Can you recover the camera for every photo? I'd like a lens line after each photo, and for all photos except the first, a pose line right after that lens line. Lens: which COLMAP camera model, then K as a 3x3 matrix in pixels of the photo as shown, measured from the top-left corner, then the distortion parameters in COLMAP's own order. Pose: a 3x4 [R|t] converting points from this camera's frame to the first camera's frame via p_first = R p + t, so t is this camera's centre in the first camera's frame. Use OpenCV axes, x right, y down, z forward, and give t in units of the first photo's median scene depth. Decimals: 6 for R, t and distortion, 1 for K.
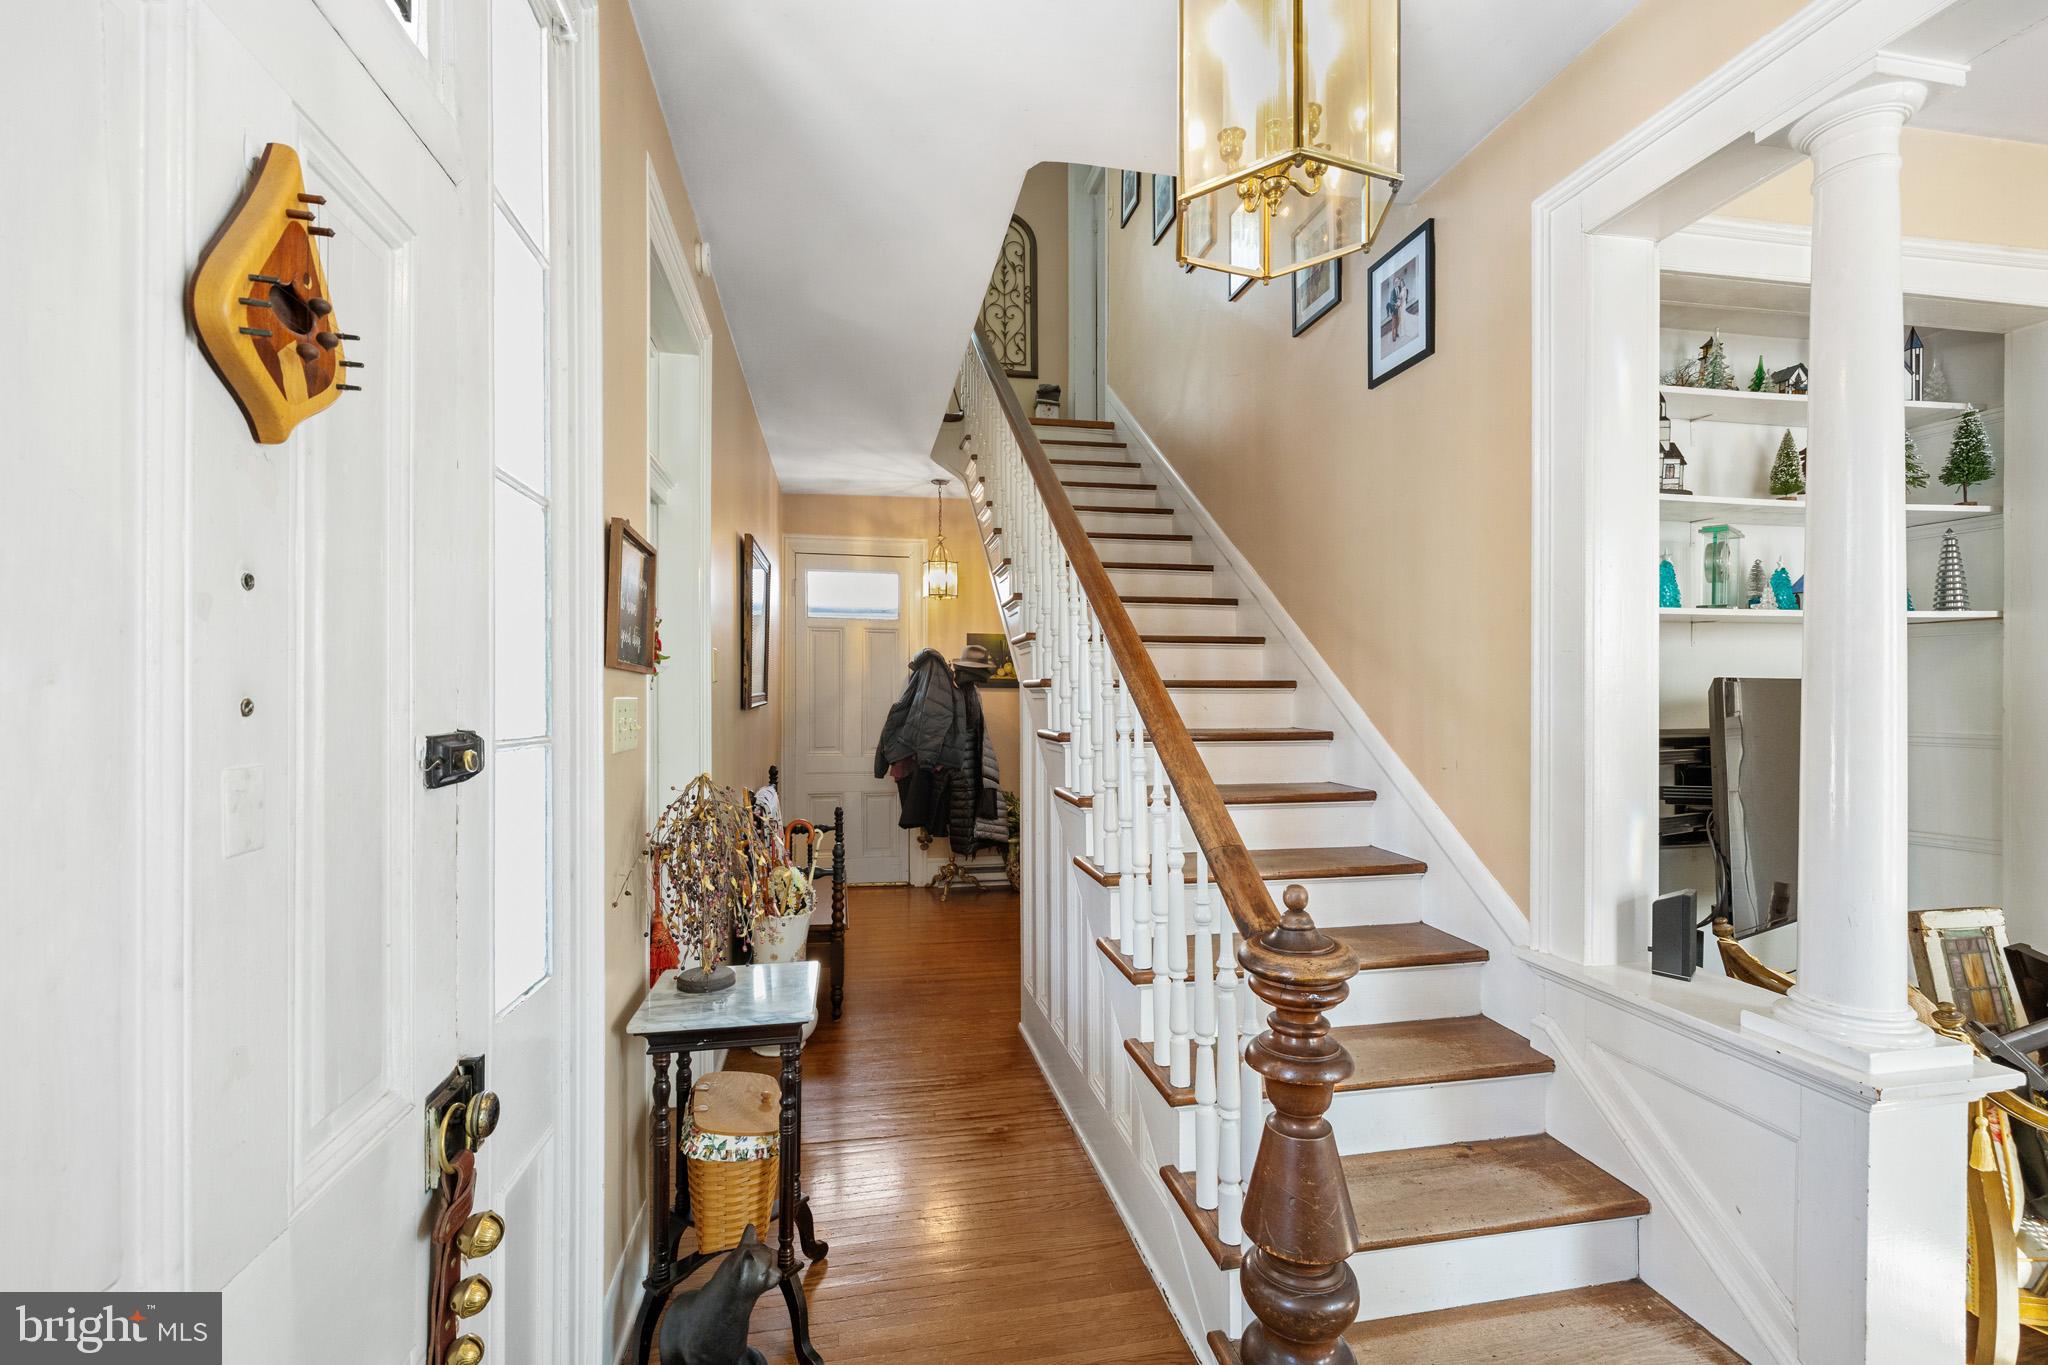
lens RADIAL K [[909.1, 0, 1024.6], [0, 909.1, 671.4], [0, 0, 1]] dist [-0.002195, -0.000183]
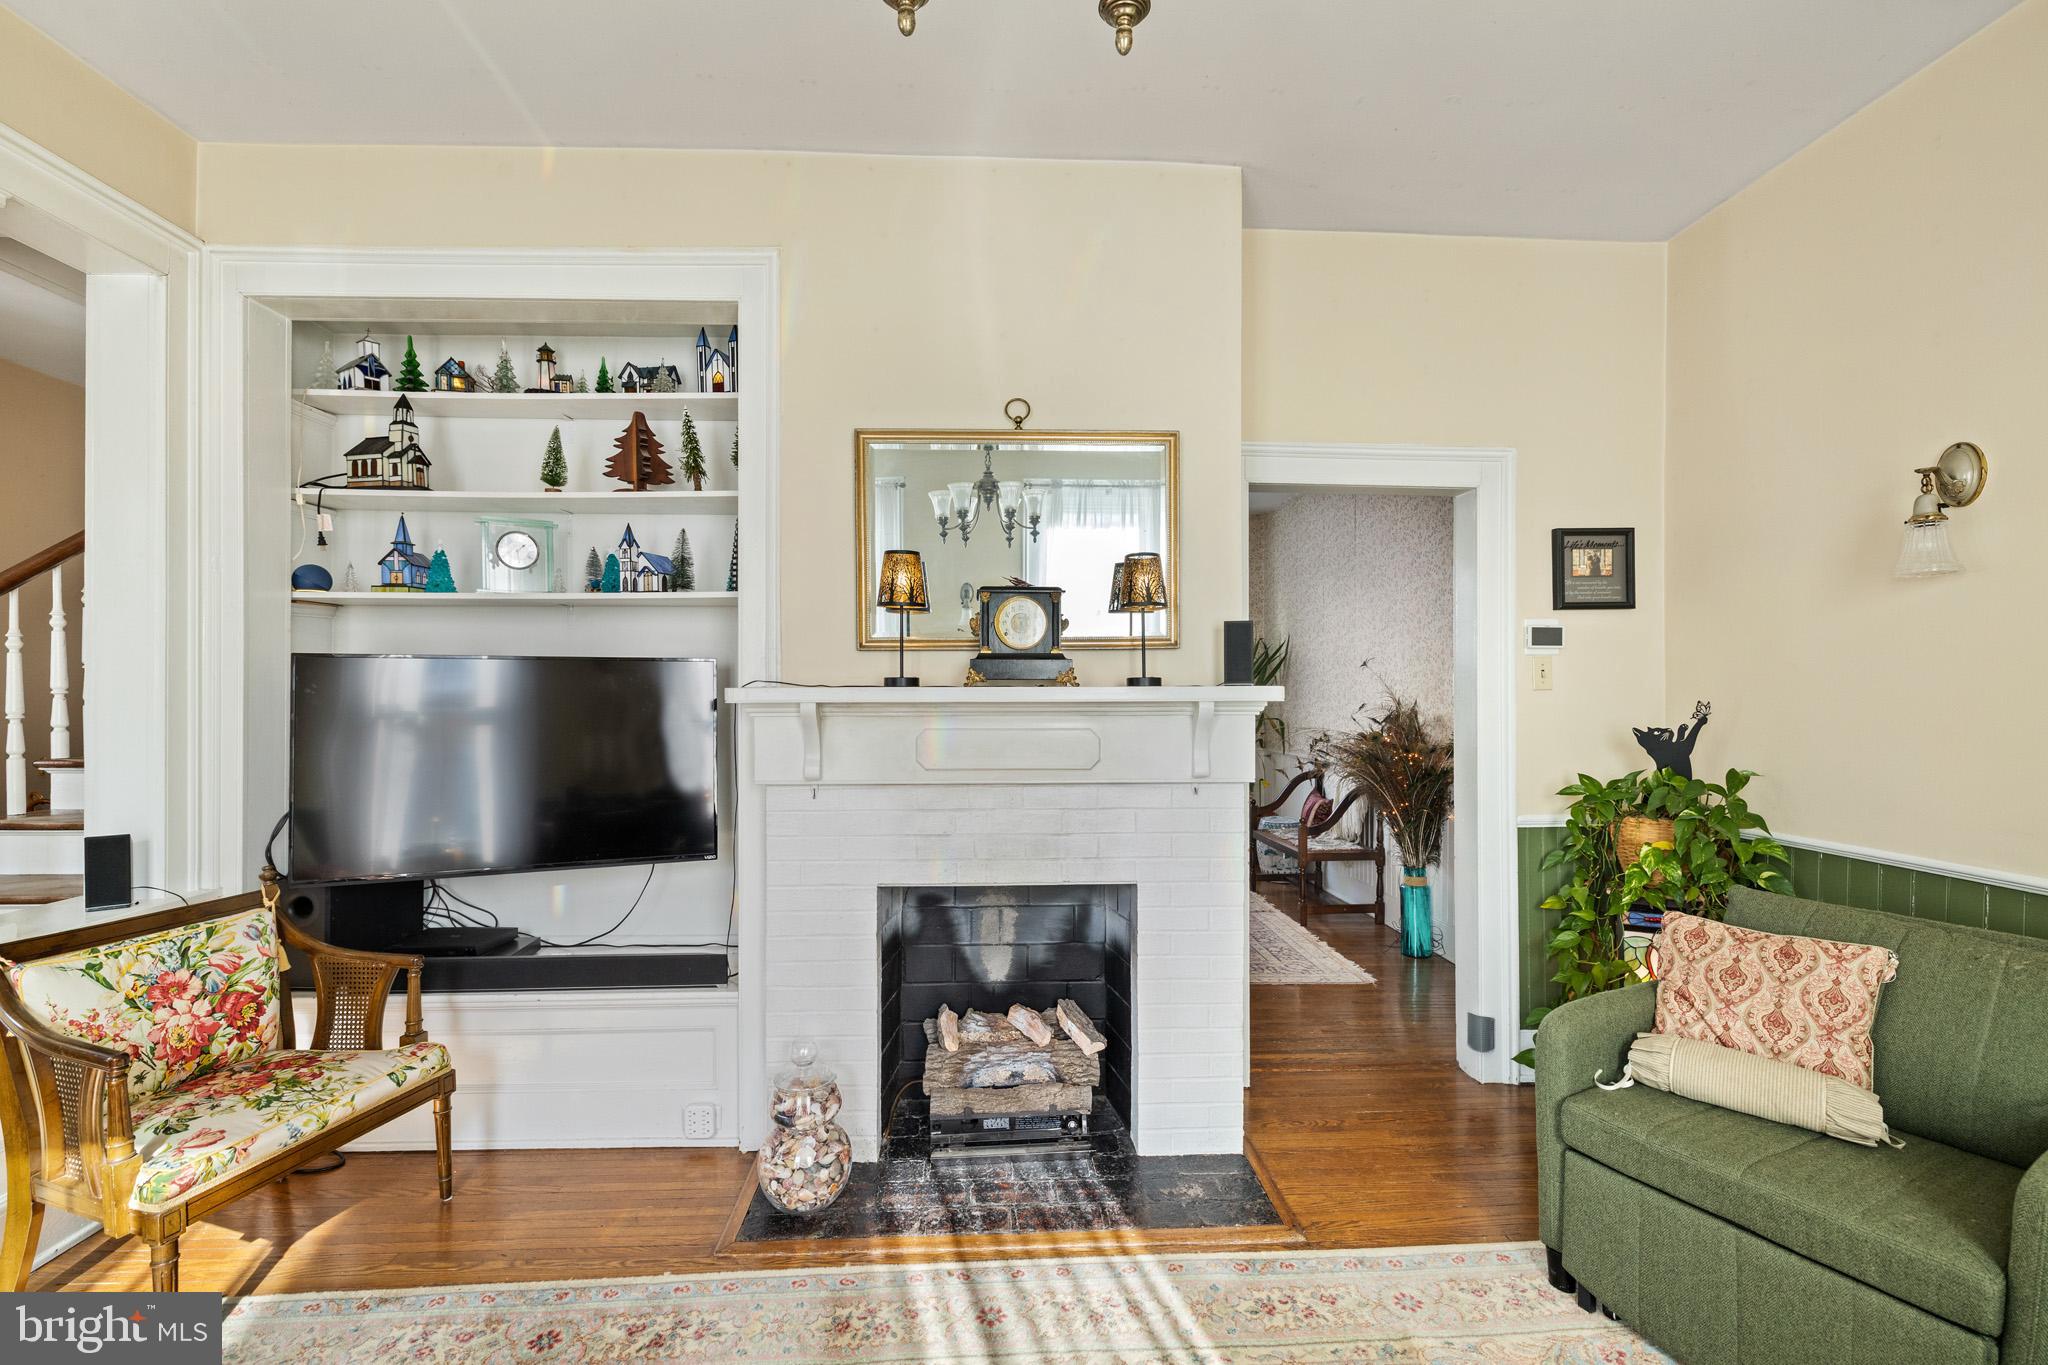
lens RADIAL K [[859.4, 0, 1009.7], [0, 859.4, 696.9], [0, 0, 1]] dist [-0.002024, 0.000166]
pose [[0.985757, -0.000183, -0.168176, 1.467319], [0.003614, 0.999792, 0.020094, 0.041449], [0.168137, -0.020416, 0.985552, 0.047772]]
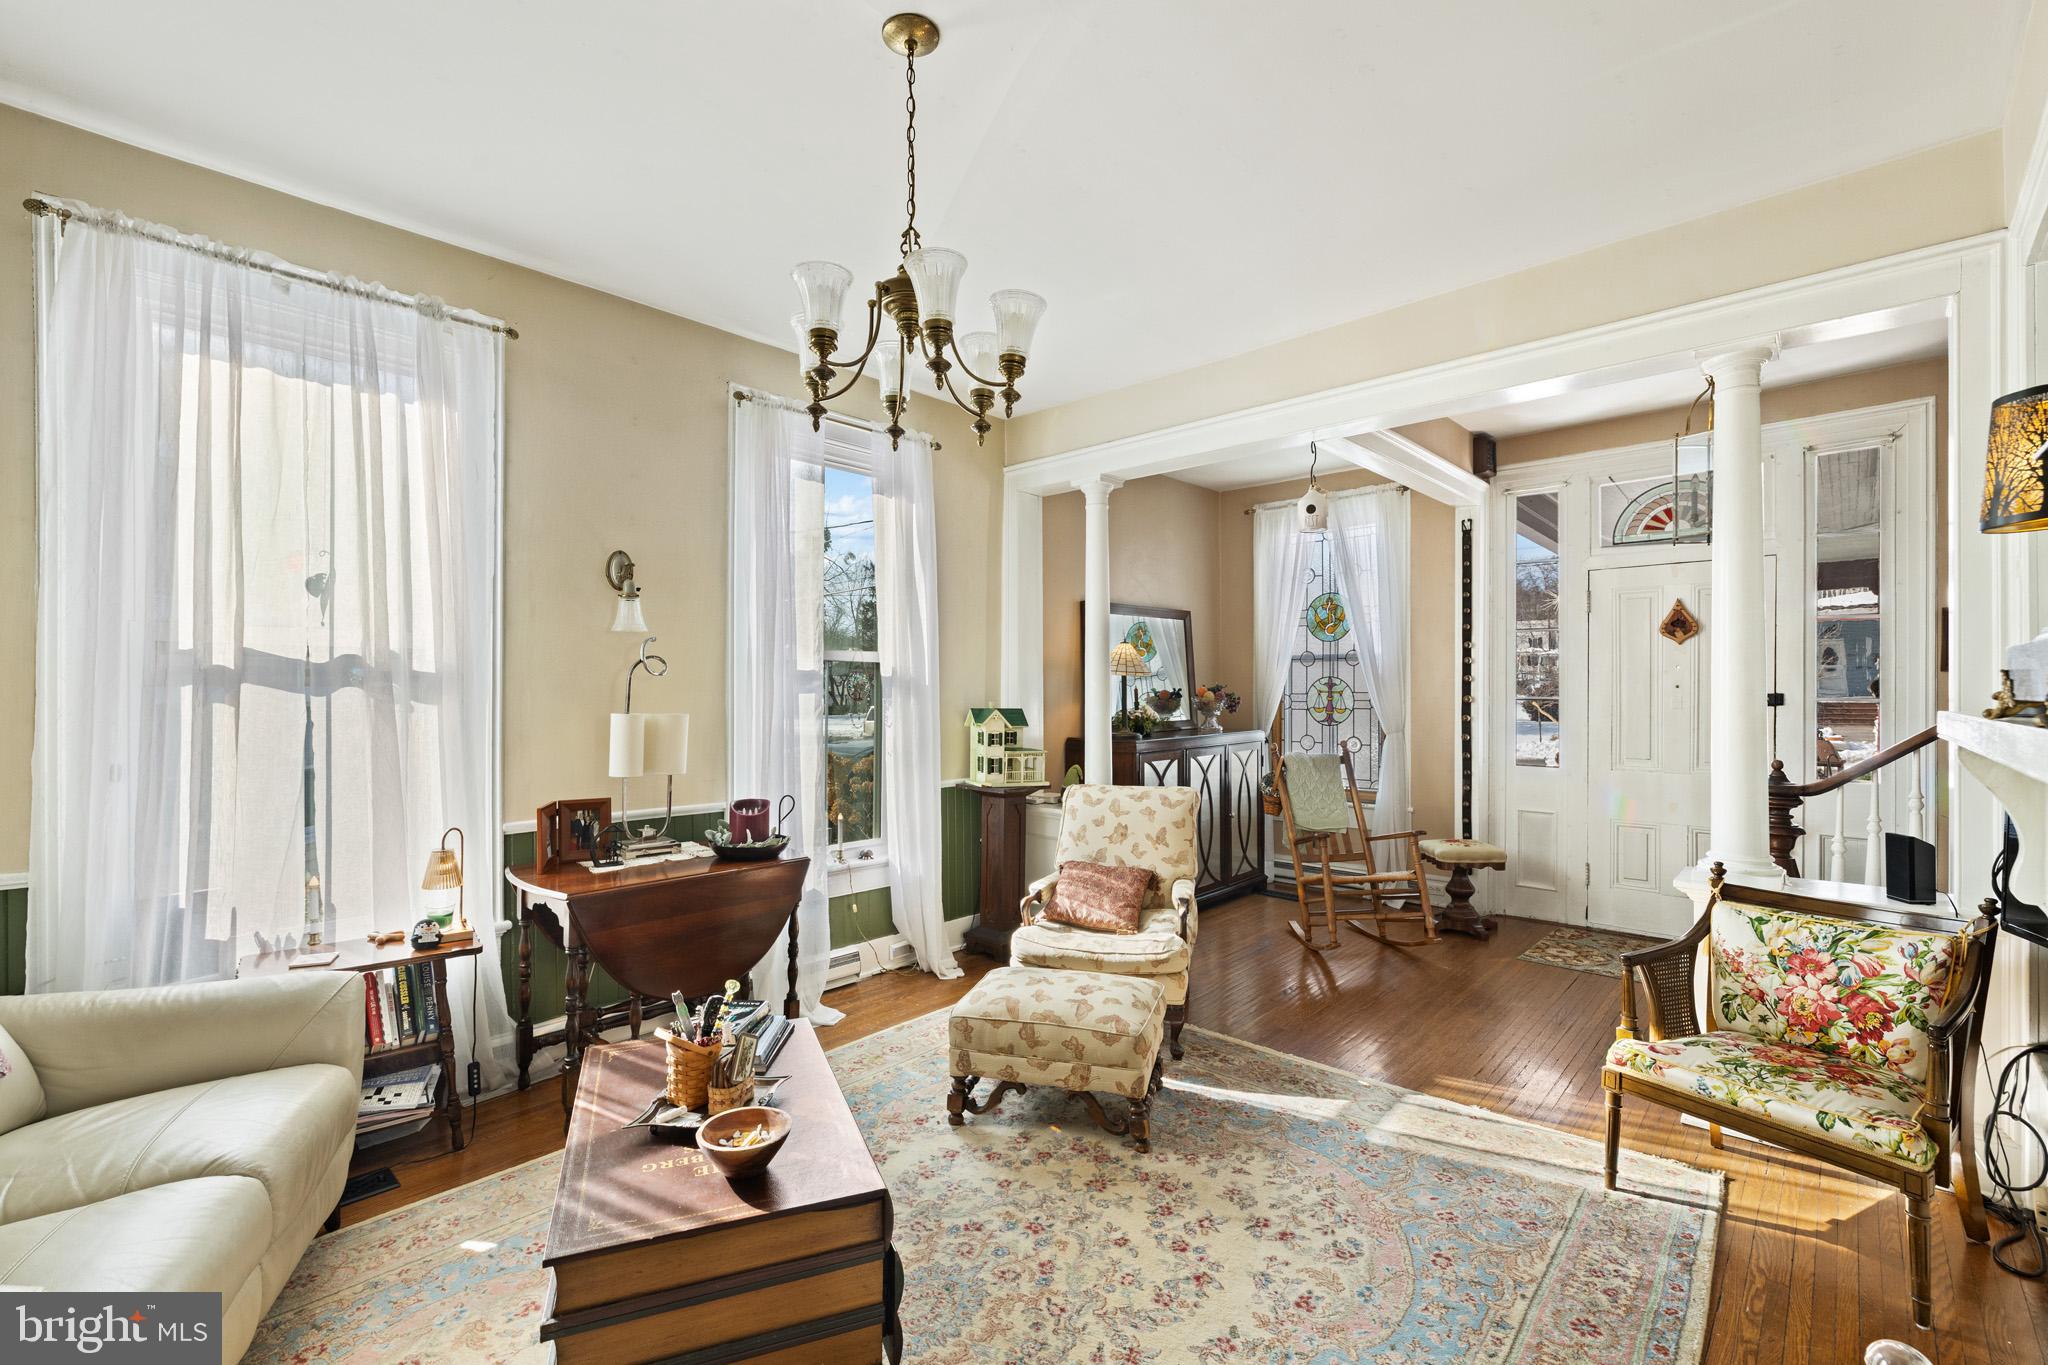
lens RADIAL K [[873.4, 0, 1024.0], [0, 873.4, 682.5], [0, 0, 1]] dist [0.000073, 0.000181]
pose [[-0.814750, -0.004677, -0.579794, 1.768646], [0.012688, 0.999584, -0.025893, 0.037817], [0.579674, -0.028453, -0.814352, 0.898481]]
